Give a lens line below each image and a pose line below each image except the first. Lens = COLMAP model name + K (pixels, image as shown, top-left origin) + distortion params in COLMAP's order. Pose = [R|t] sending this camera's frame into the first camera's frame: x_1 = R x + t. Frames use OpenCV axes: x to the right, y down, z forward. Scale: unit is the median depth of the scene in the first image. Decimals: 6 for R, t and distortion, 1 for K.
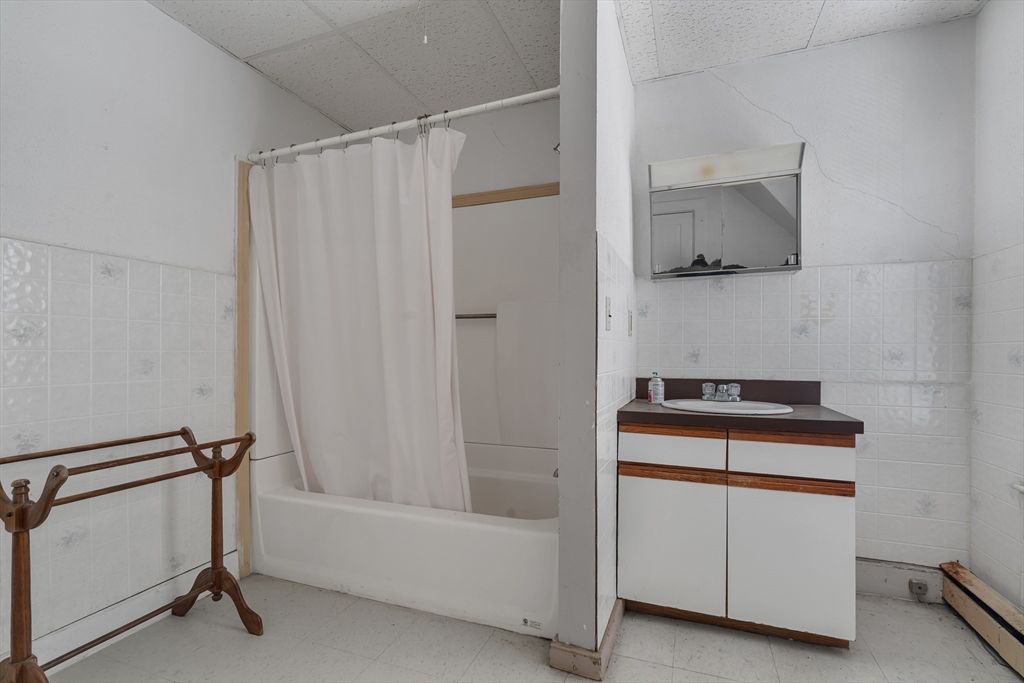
lens RADIAL K [[466.1, 0, 510.6], [0, 466.1, 352.6], [0, 0, 1]] dist [-0.001434, -0.000037]
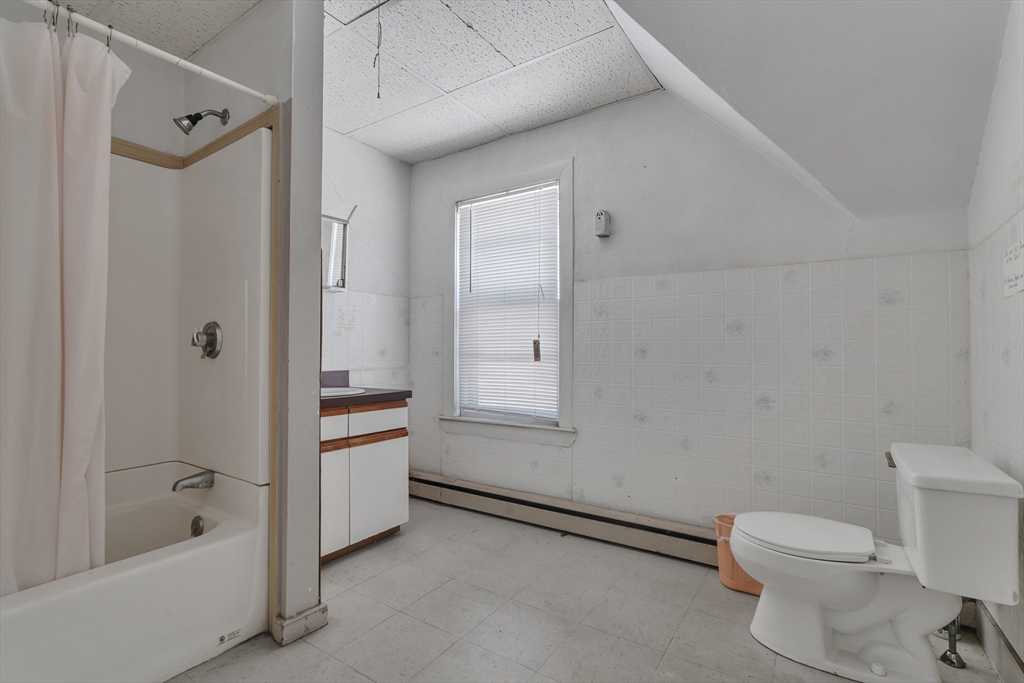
lens RADIAL K [[472.4, 0, 512.0], [0, 472.4, 341.5], [0, 0, 1]] dist [-0.004685, 0.000380]
pose [[0.222577, 0.015615, 0.974790, -0.777721], [-0.001199, 0.999875, -0.015743, -0.004963], [-0.974914, 0.002336, 0.222568, 0.226119]]
